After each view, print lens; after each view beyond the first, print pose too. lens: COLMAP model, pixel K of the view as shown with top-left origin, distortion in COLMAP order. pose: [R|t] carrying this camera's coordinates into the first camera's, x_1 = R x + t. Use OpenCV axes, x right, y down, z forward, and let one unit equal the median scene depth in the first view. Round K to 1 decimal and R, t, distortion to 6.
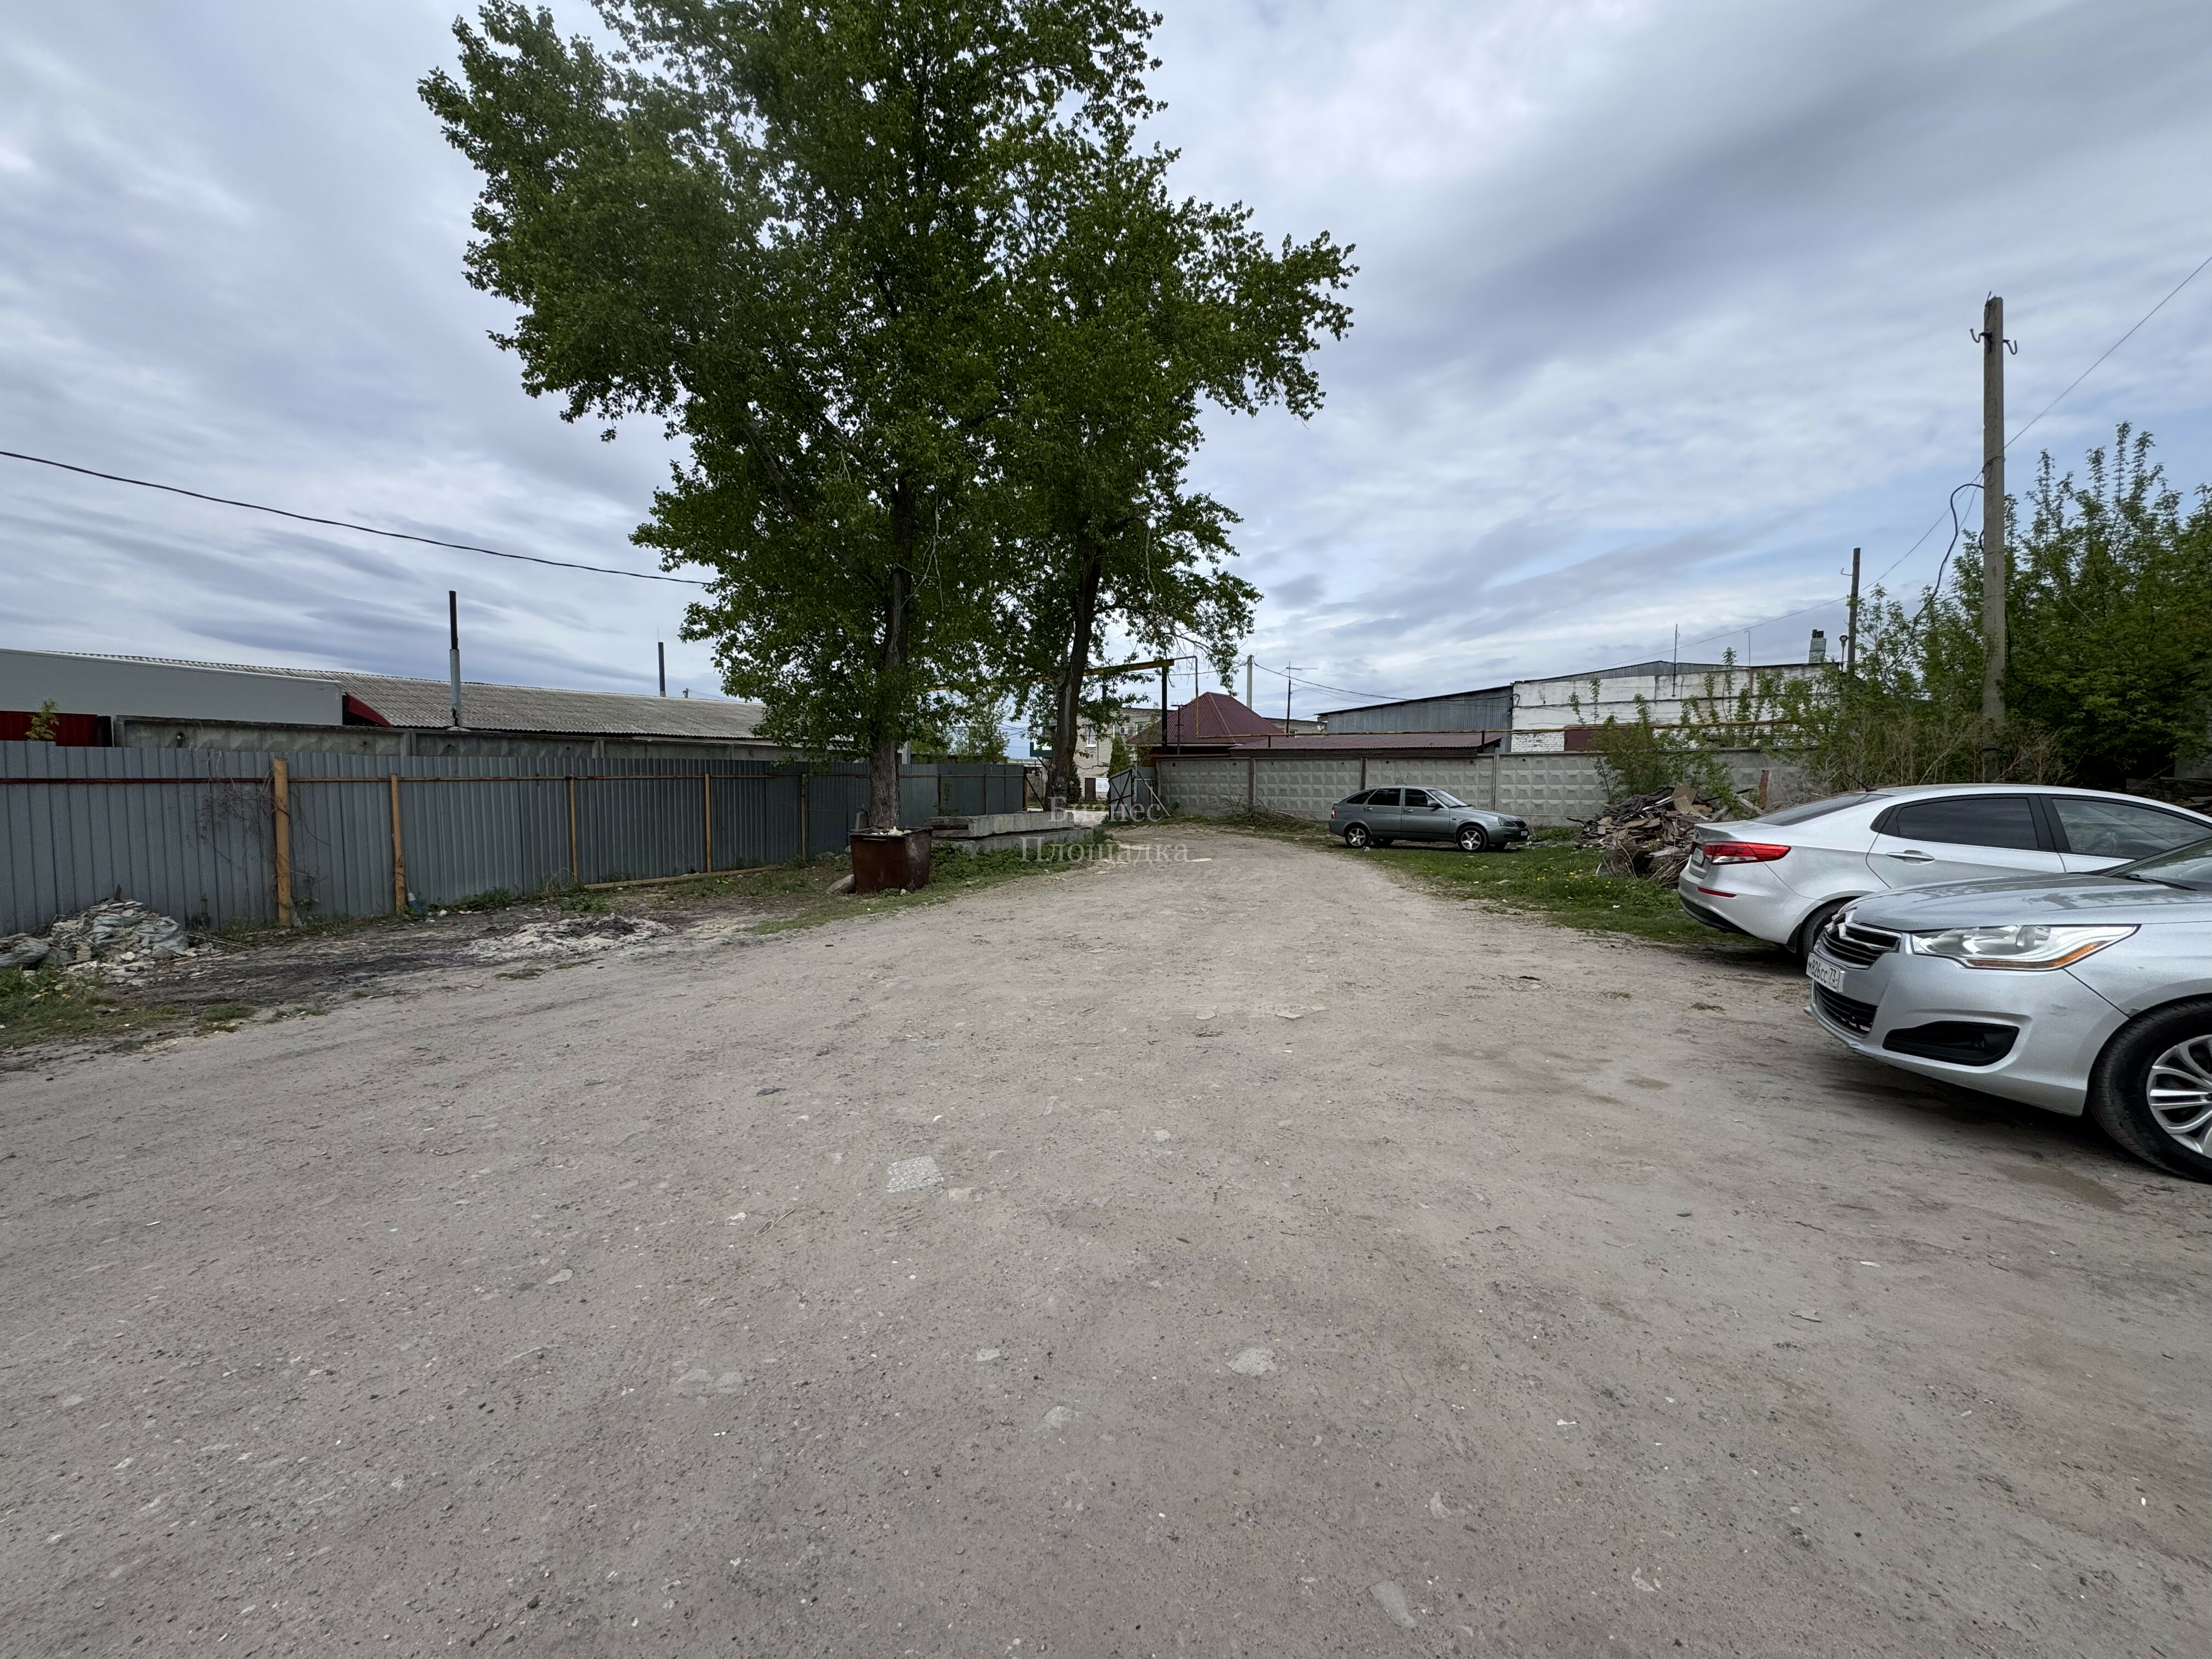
lens RADIAL K [[880.0, 0, 1107.6], [0, 880.0, 826.7], [0, 0, 1]] dist [-0.002486, 0.000570]
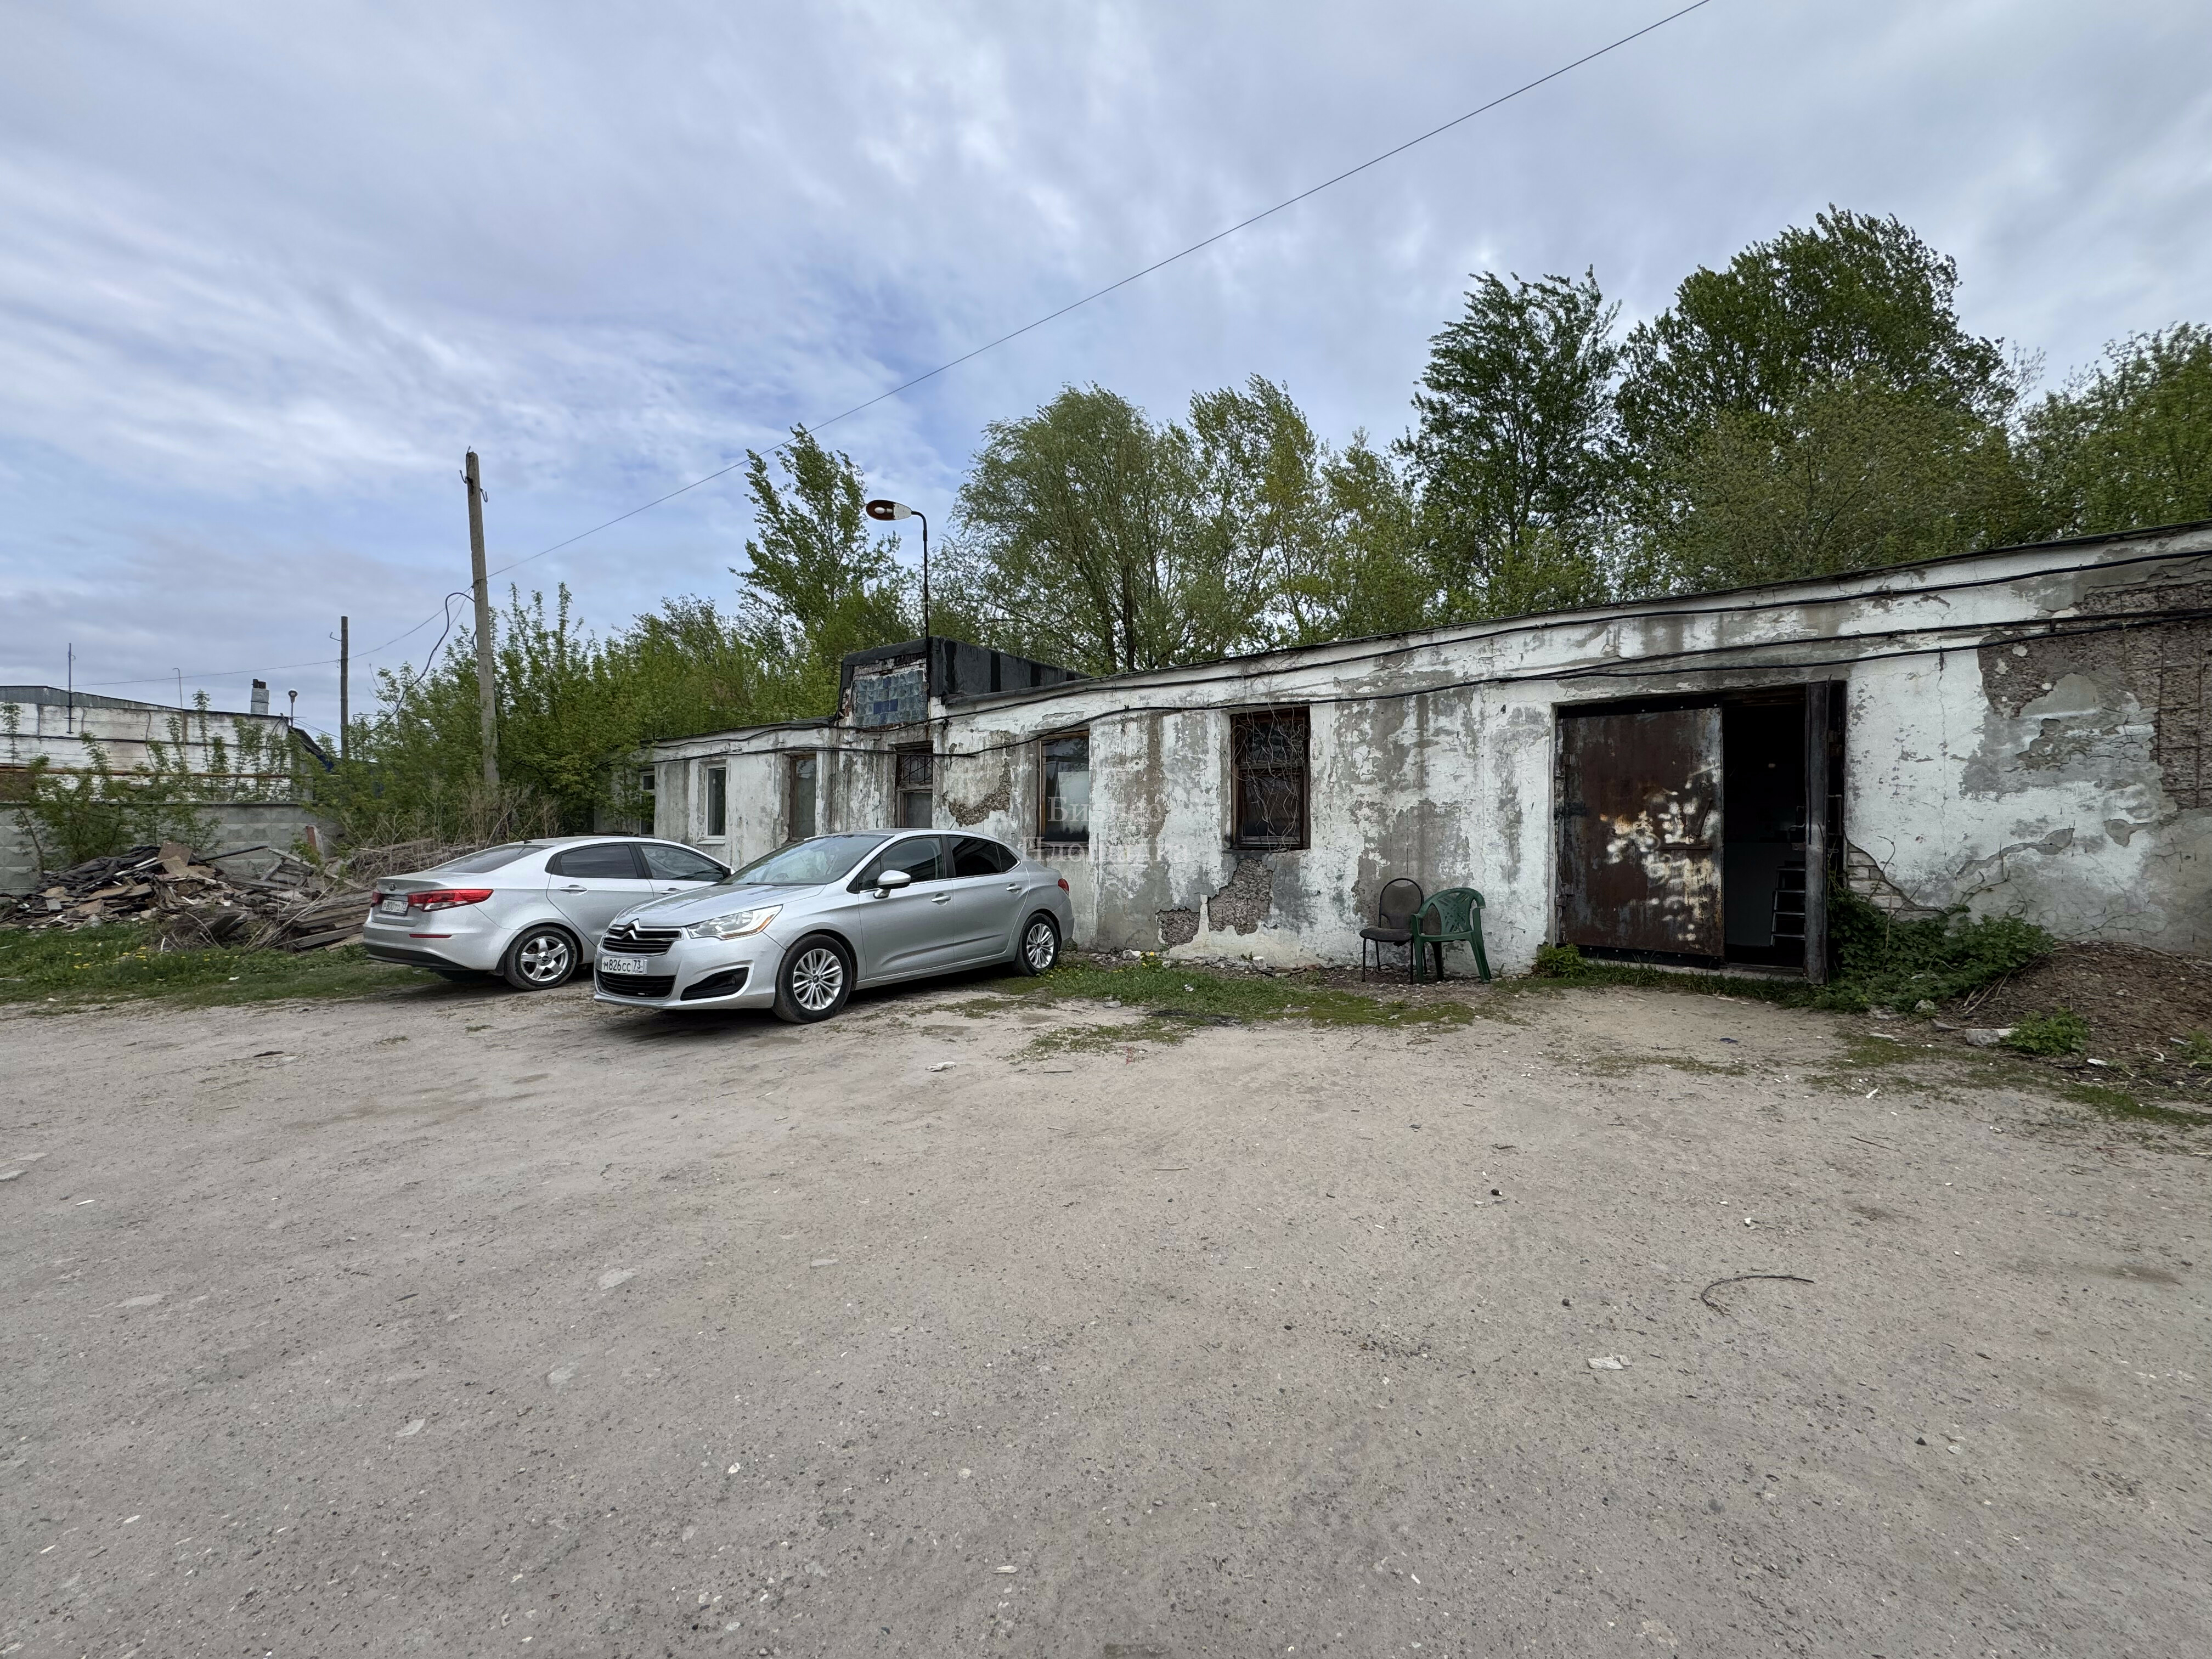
lens RADIAL K [[880.0, 0, 1107.6], [0, 880.0, 826.7], [0, 0, 1]] dist [-0.002486, 0.000570]
pose [[0.087495, -0.001113, 0.996164, -0.679099], [0.064251, 0.997923, -0.004529, -0.007311], [-0.994091, 0.064401, 0.087385, 0.068613]]
